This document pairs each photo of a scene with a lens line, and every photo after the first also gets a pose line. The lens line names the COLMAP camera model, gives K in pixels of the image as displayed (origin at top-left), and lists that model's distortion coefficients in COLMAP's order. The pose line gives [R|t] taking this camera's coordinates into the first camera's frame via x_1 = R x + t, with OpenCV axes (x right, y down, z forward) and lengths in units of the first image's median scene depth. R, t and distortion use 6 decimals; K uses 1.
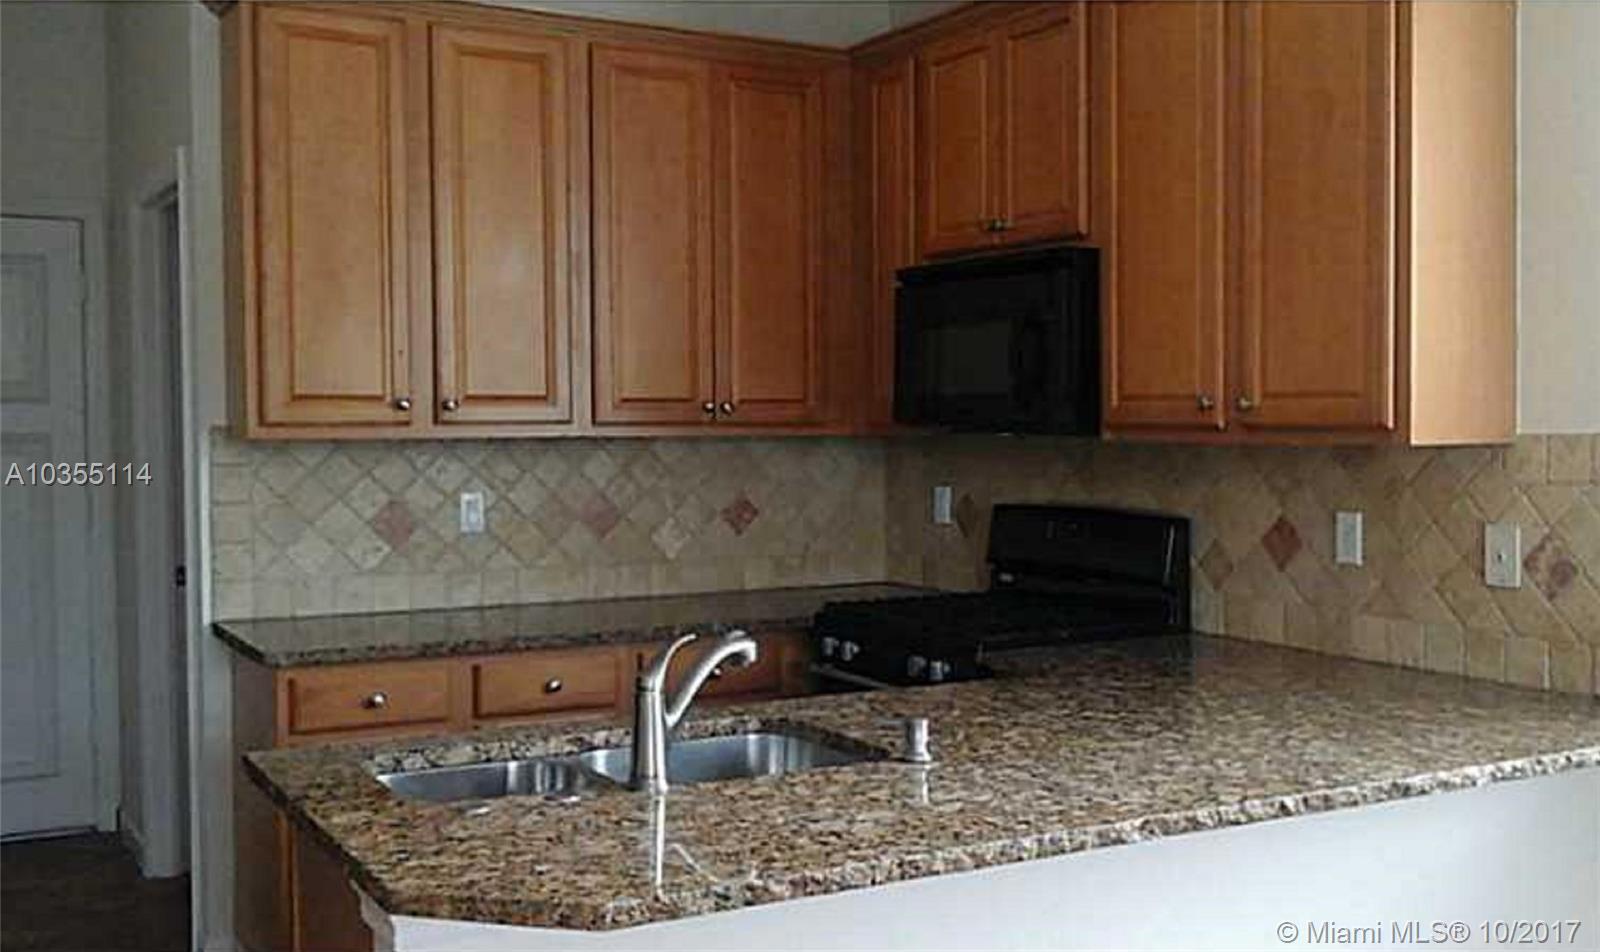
lens RADIAL K [[1704.0, 0, 800.0], [0, 1704.0, 476.0], [0, 0, 1]] dist [0.017915, -0.003634]
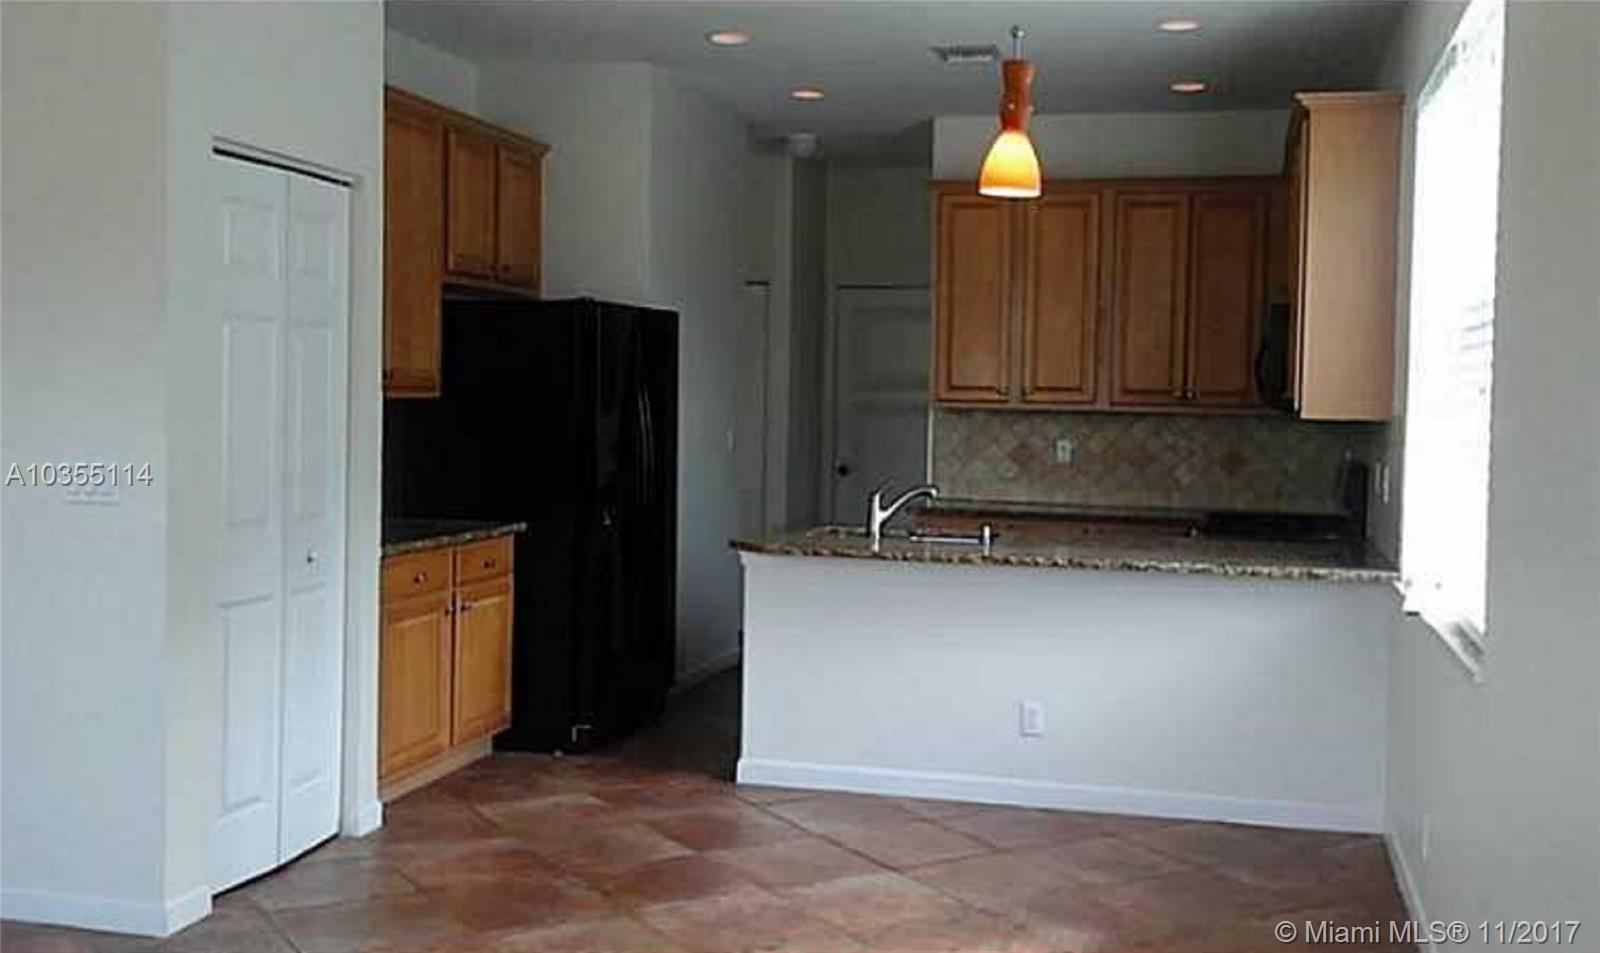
lens RADIAL K [[1704.0, 0, 800.0], [0, 1704.0, 476.5], [0, 0, 1]] dist [0.017915, -0.003634]
pose [[0.713922, 0.049090, -0.698502, 0.908254], [-0.046700, 0.998657, 0.022454, 0.020588], [0.698666, 0.016589, 0.715256, -0.509429]]
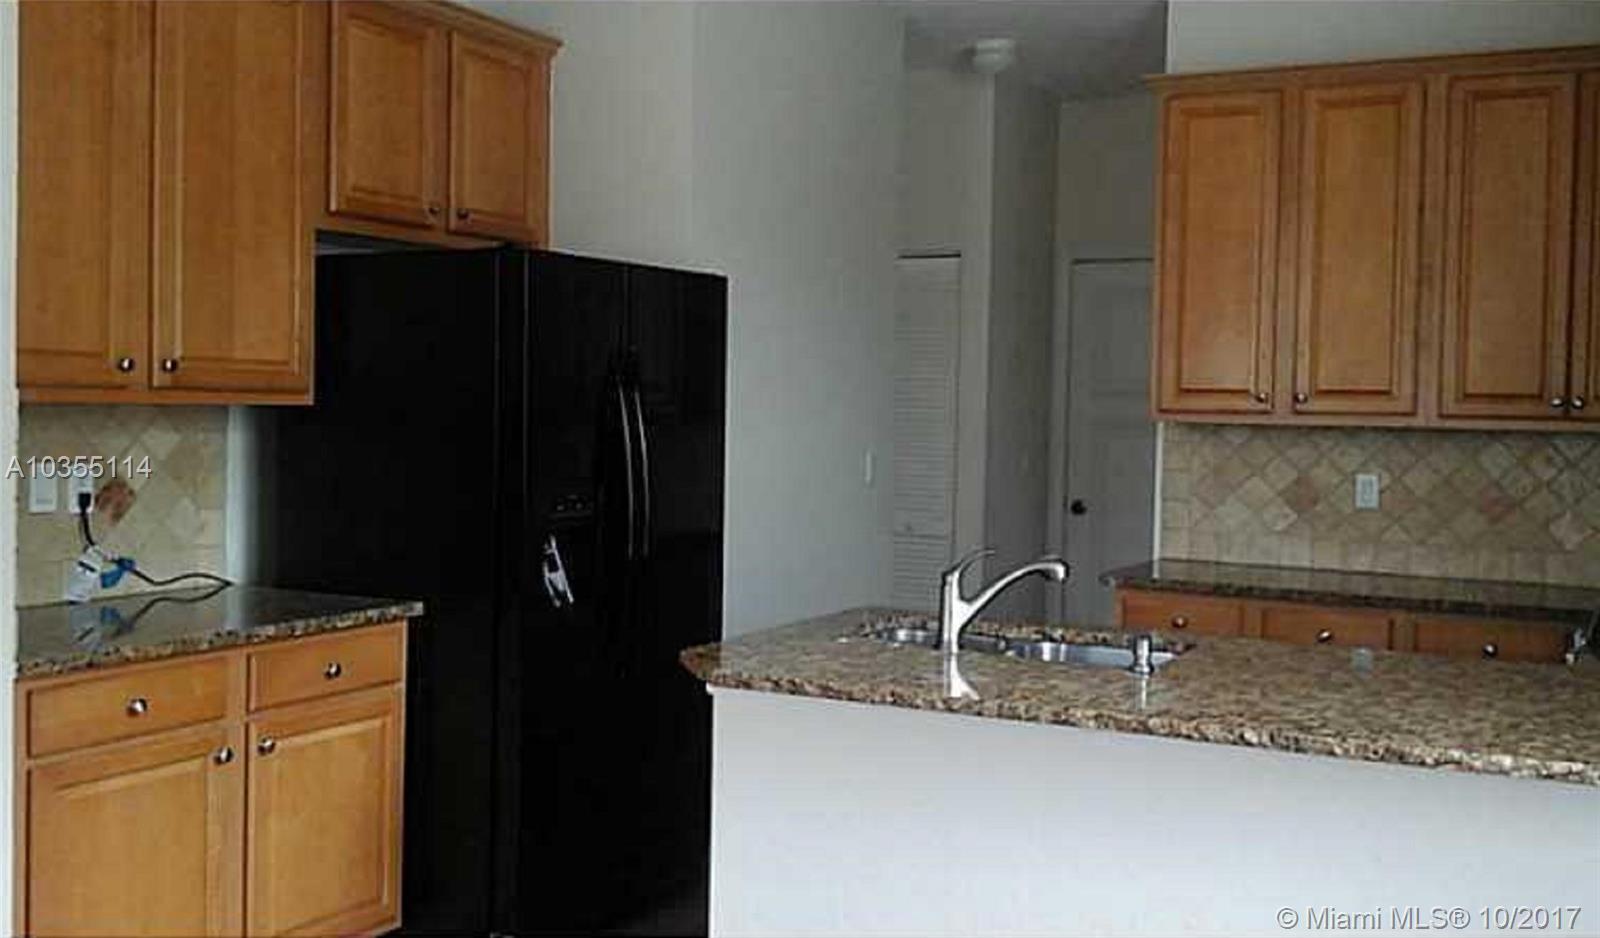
lens RADIAL K [[1620.4, 0, 802.1], [0, 1620.4, 442.5], [0, 0, 1]] dist [0.125883, -0.324893]
pose [[0.527864, 0.031619, -0.848740, 0.575619], [-0.051108, 0.998678, 0.005418, 0.001892], [0.847790, 0.040518, 0.528782, 0.081274]]
